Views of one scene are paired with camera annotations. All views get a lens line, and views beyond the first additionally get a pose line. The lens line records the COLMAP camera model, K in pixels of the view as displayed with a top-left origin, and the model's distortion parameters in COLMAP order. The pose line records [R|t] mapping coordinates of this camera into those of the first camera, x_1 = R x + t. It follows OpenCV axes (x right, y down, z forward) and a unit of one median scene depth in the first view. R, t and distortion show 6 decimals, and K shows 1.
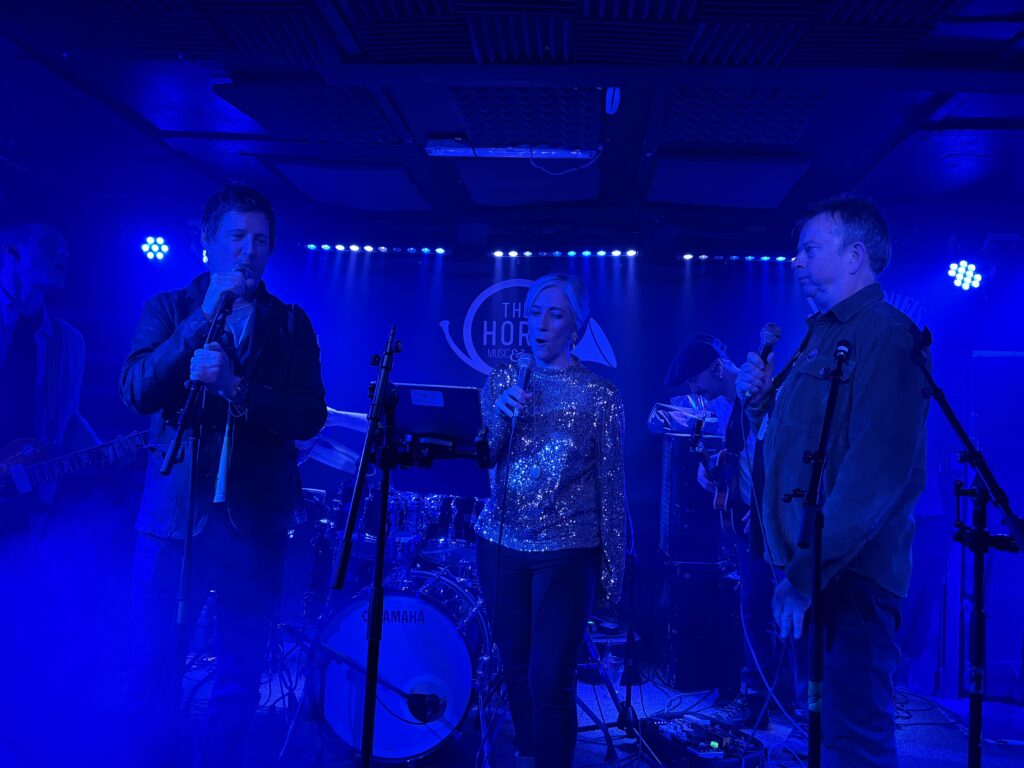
lens RADIAL K [[859.2, 0, 526.4], [0, 859.2, 386.0], [0, 0, 1]] dist [0.073627, -0.007051]
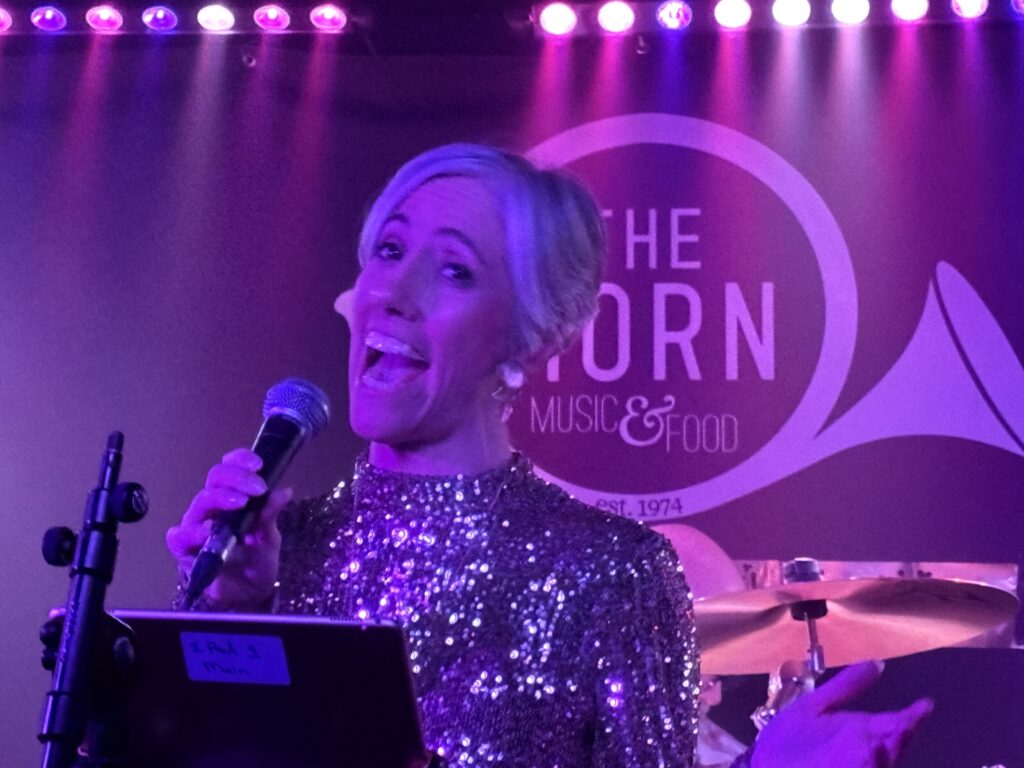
lens RADIAL K [[3915.1, 0, 512.0], [0, 3915.1, 384.0], [0, 0, 1]] dist [0.318863, -2.628622]
pose [[0.997086, -0.029593, -0.070315, 0.041208], [0.027653, 0.999214, -0.028412, -0.020263], [0.071101, 0.026384, 0.997120, -0.189864]]
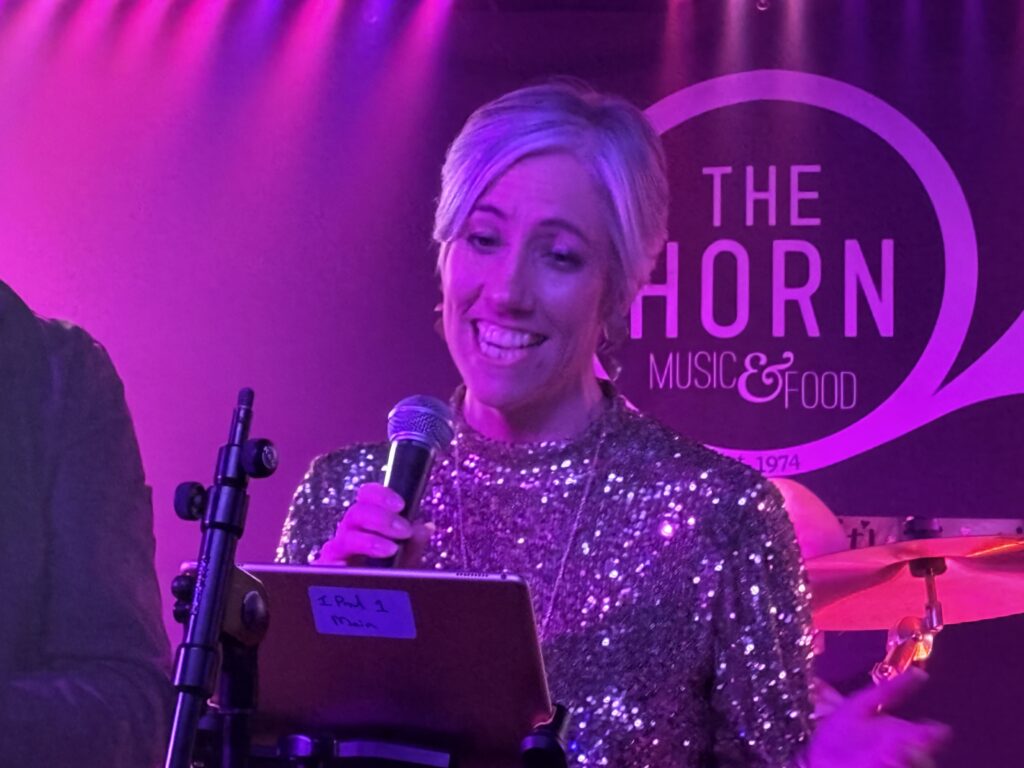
lens RADIAL K [[3915.1, 0, 512.0], [0, 3915.1, 384.0], [0, 0, 1]] dist [0.318863, -2.628622]
pose [[0.994707, -0.025157, -0.099624, 0.039835], [0.023525, 0.999570, -0.017529, -0.020792], [0.100022, 0.015092, 0.994871, -0.196553]]
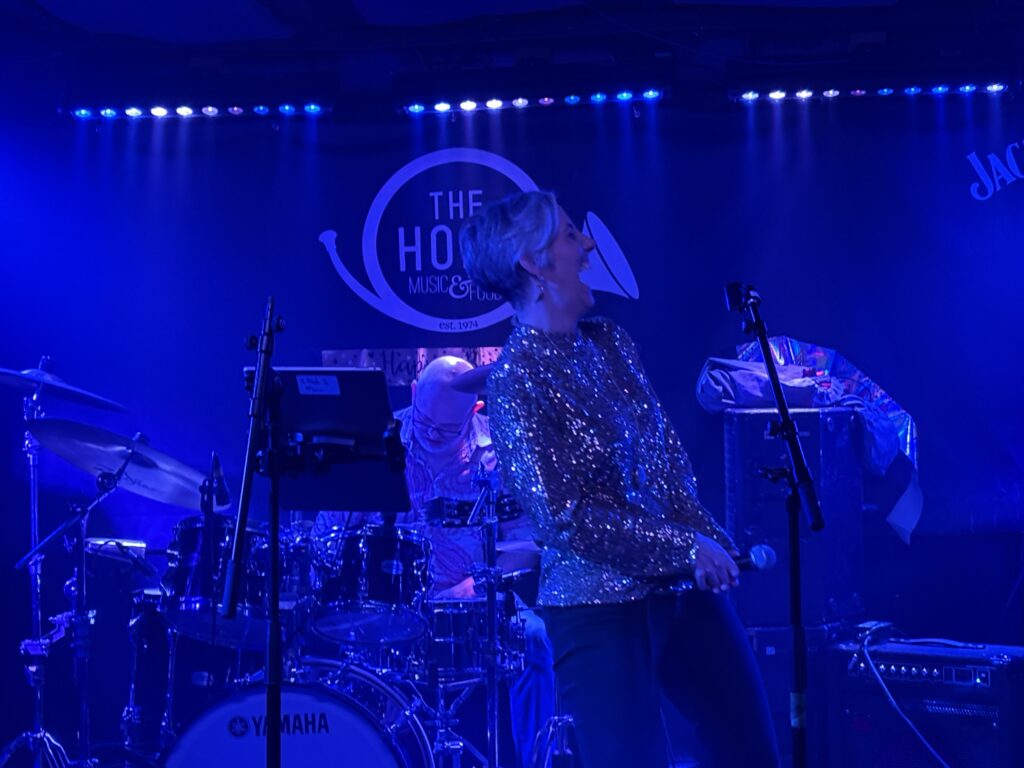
lens RADIAL K [[1957.3, 0, 514.5], [0, 1957.3, 395.2], [0, 0, 1]] dist [0.236752, -1.031372]
pose [[0.998308, -0.058002, -0.004021, 0.033684], [0.058116, 0.997531, 0.039421, -0.017999], [0.001724, -0.039588, 0.999215, -0.380459]]
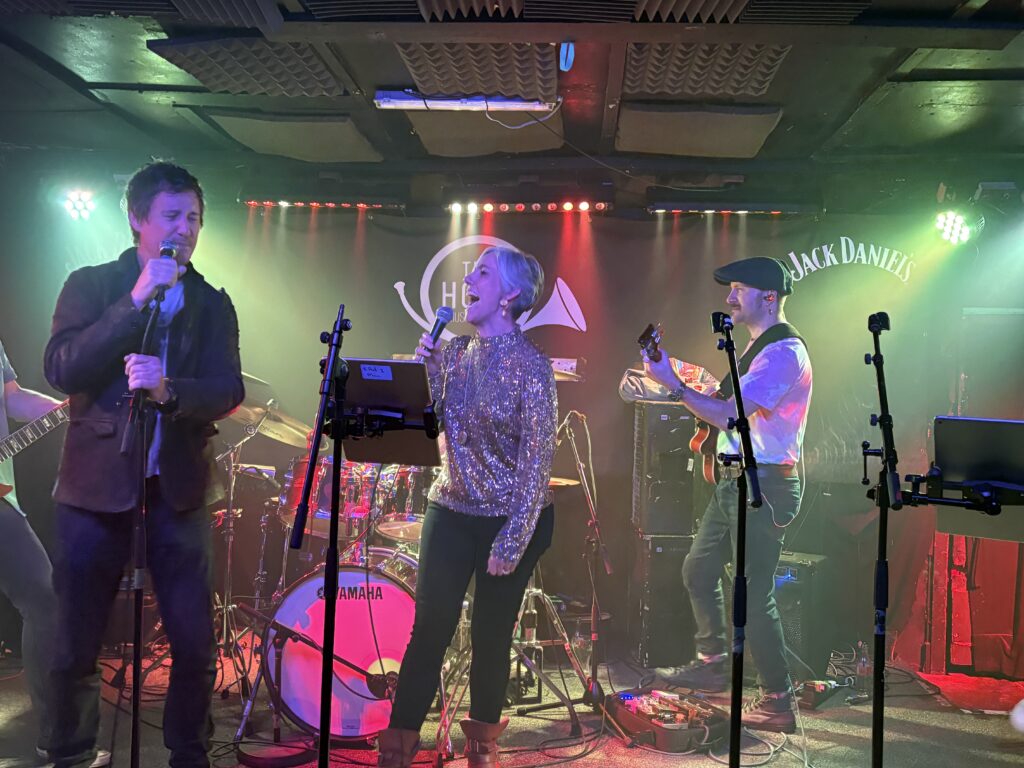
lens RADIAL K [[1002.8, 0, 524.9], [0, 1002.8, 387.4], [0, 0, 1]] dist [0.128982, -0.217096]
pose [[0.999676, -0.013704, 0.021453, 0.019405], [0.012817, 0.999079, 0.040960, -0.007675], [-0.021994, -0.040672, 0.998930, -0.113942]]
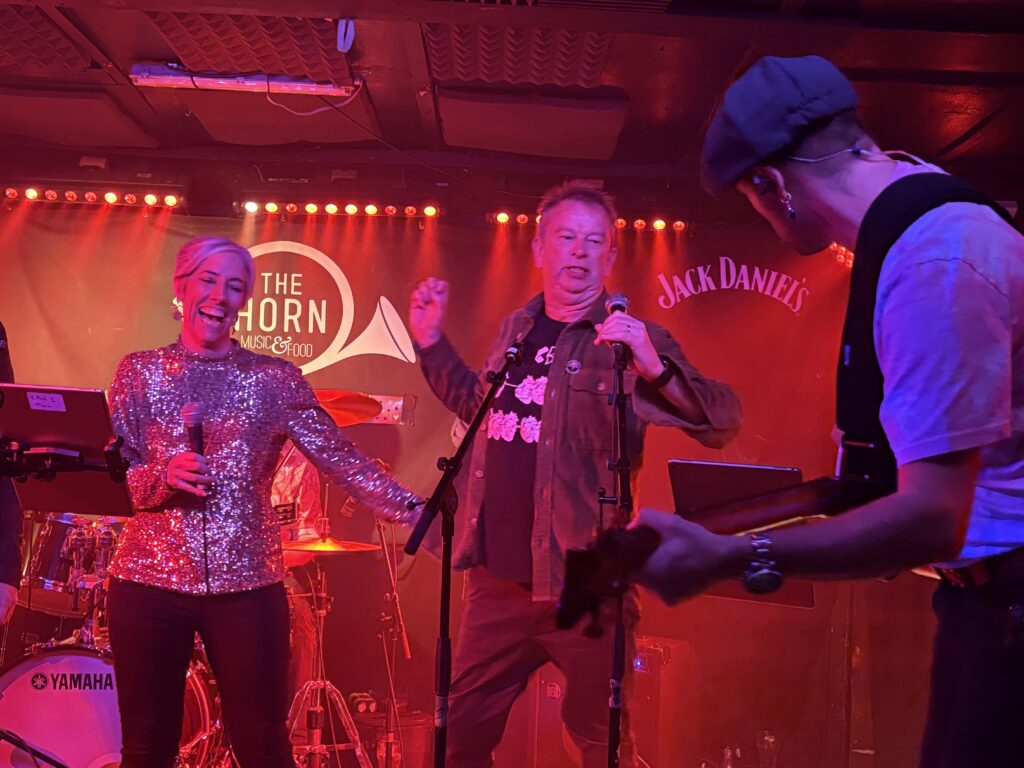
lens RADIAL K [[1305.4, 0, 512.0], [0, 1305.4, 384.0], [0, 0, 1]] dist [0.207822, -0.626381]
pose [[0.996156, 0.005859, 0.087406, 0.120835], [-0.005827, 0.999983, -0.000624, -0.003114], [-0.087408, 0.000112, 0.996173, -0.201024]]
